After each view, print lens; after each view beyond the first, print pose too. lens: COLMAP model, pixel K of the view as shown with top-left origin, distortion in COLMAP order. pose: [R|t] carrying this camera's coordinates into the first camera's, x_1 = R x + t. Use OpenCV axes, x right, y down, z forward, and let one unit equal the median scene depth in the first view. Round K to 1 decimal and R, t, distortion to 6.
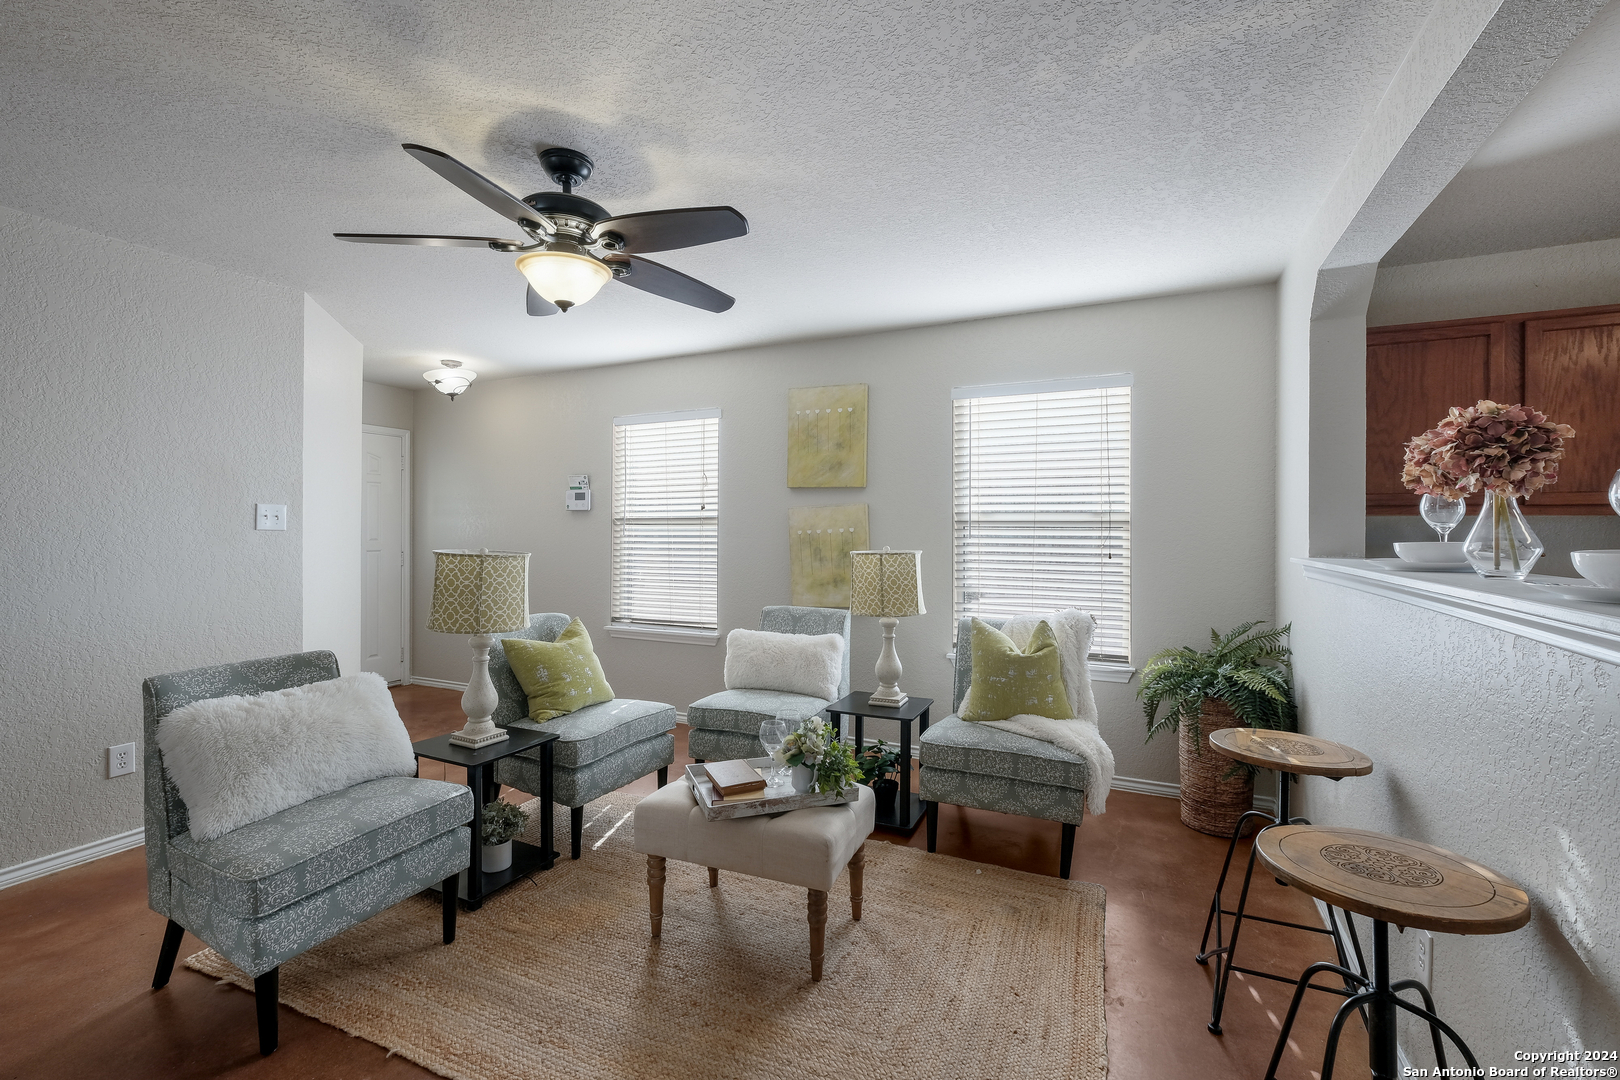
lens RADIAL K [[699.0, 0, 813.6], [0, 699.0, 522.2], [0, 0, 1]] dist [0.003512, 0.000461]
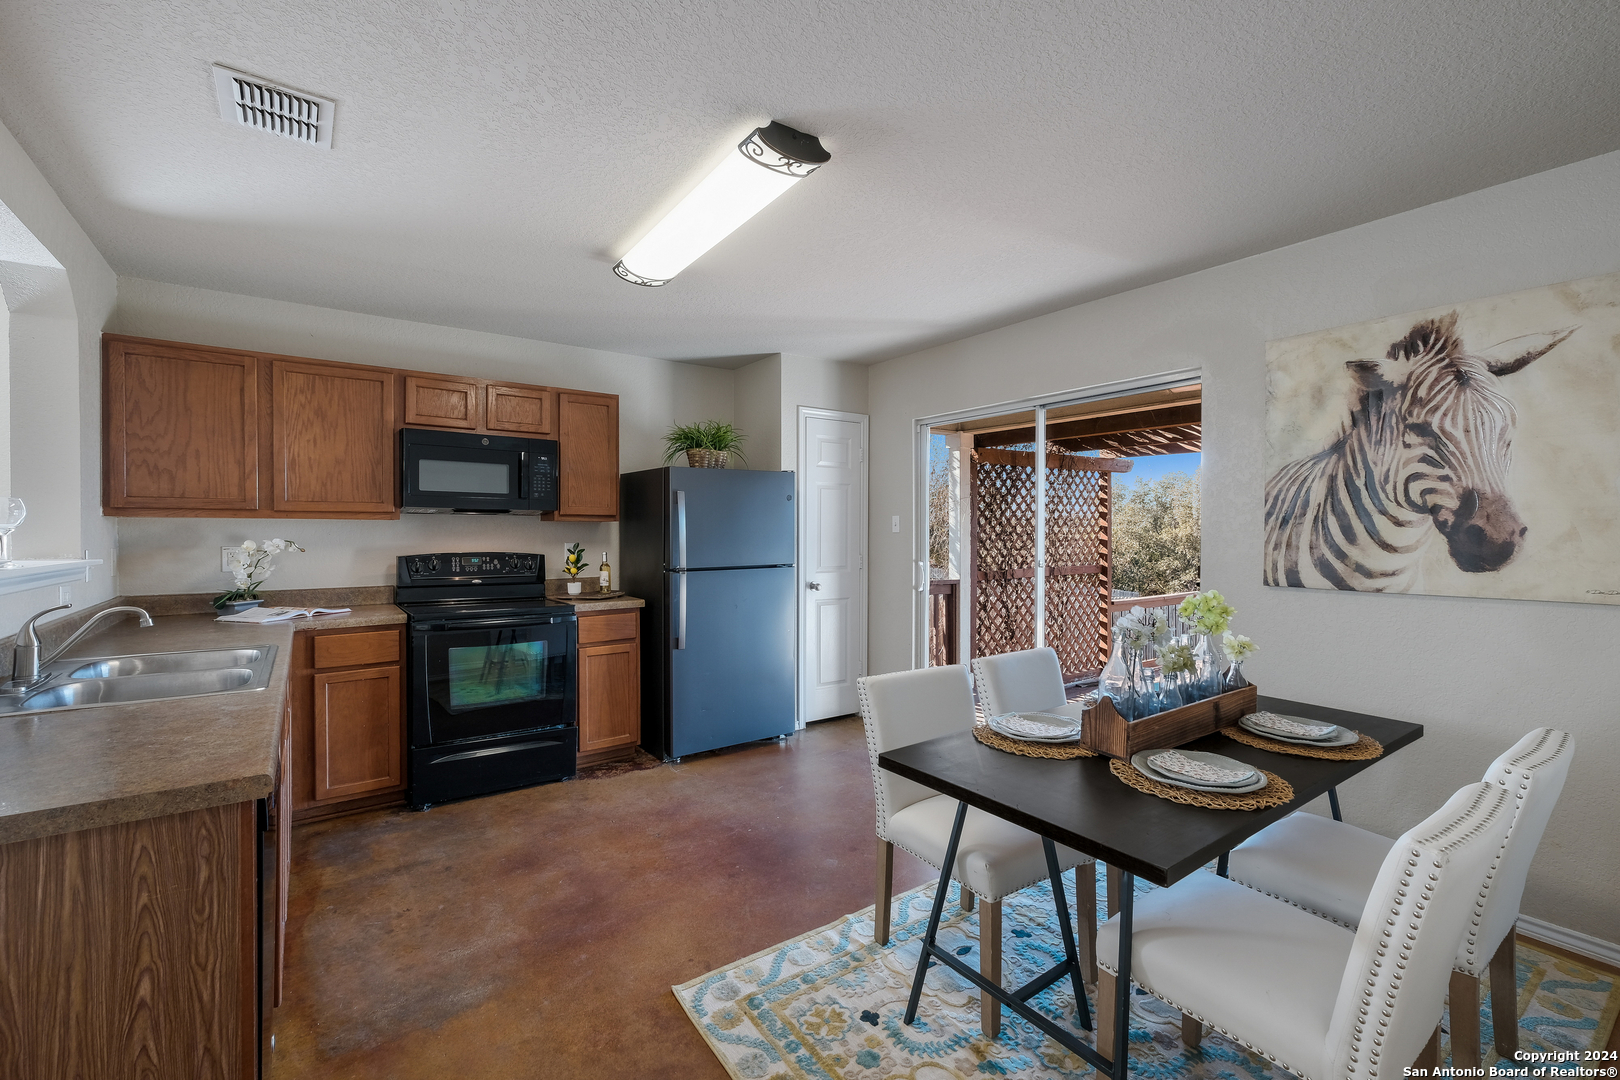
lens RADIAL K [[699.0, 0, 807.2], [0, 699.0, 537.5], [0, 0, 1]] dist [0.003512, 0.000461]
pose [[0.483584, -0.012171, 0.875213, 0.388421], [-0.007905, 0.999802, 0.018272, -0.008317], [-0.875262, -0.015755, 0.483392, -0.396557]]
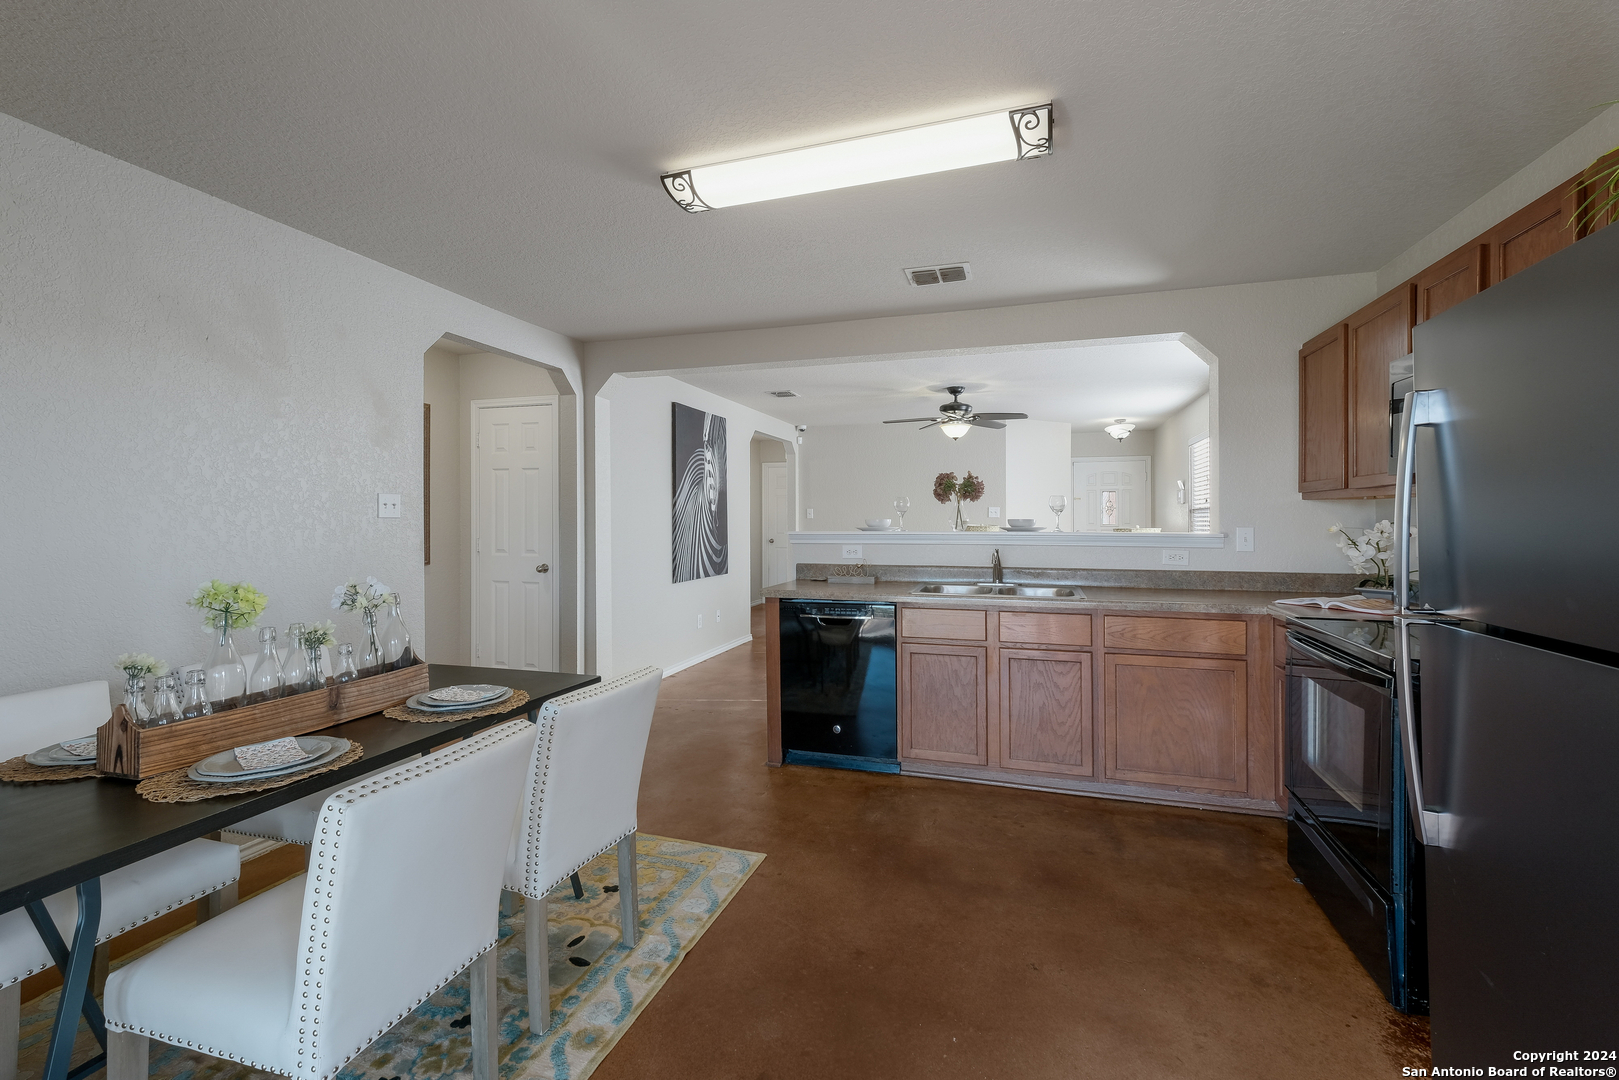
lens RADIAL K [[698.5, 0, 813.8], [0, 698.5, 517.6], [0, 0, 1]] dist [0.003512, 0.000461]
pose [[0.135394, -0.004007, -0.990784, 1.941700], [0.011016, 0.999936, -0.002539, 0.012991], [0.990731, -0.010571, 0.135429, 0.017318]]
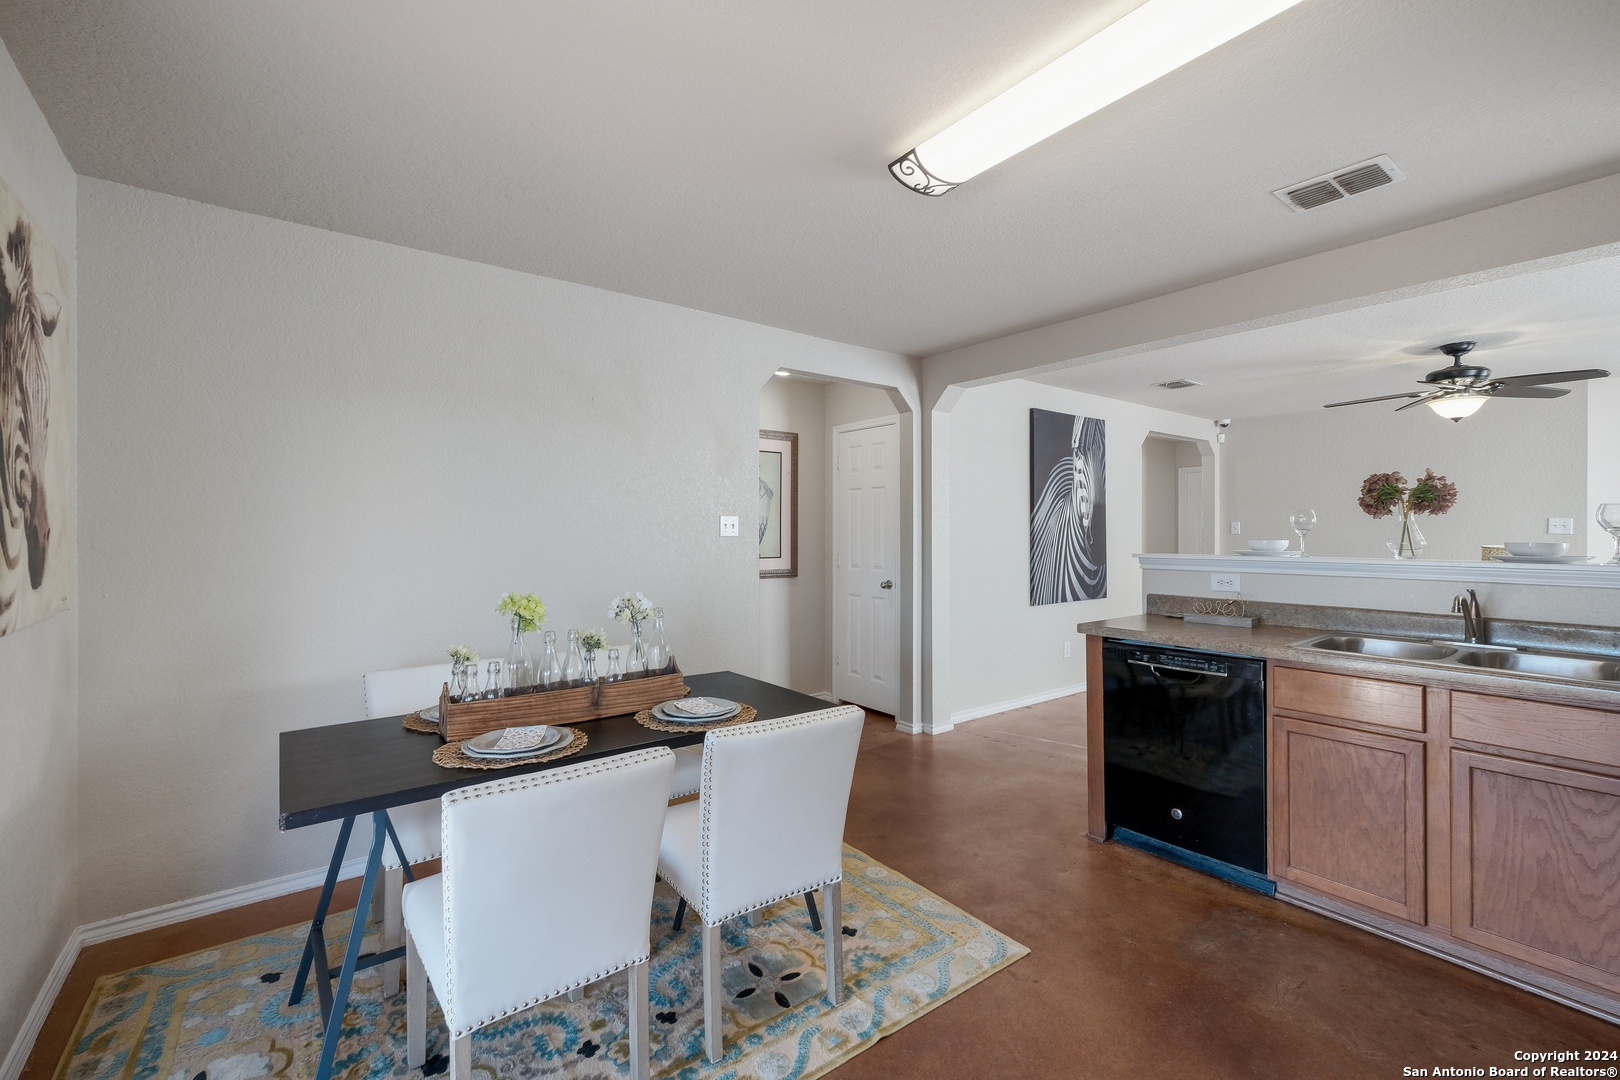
lens RADIAL K [[699.0, 0, 804.3], [0, 699.0, 532.4], [0, 0, 1]] dist [0.003512, 0.000461]
pose [[-0.465428, 0.000087, -0.885086, 1.798840], [0.007925, 0.999960, -0.004070, 0.000240], [0.885050, -0.008909, -0.465411, 0.228567]]
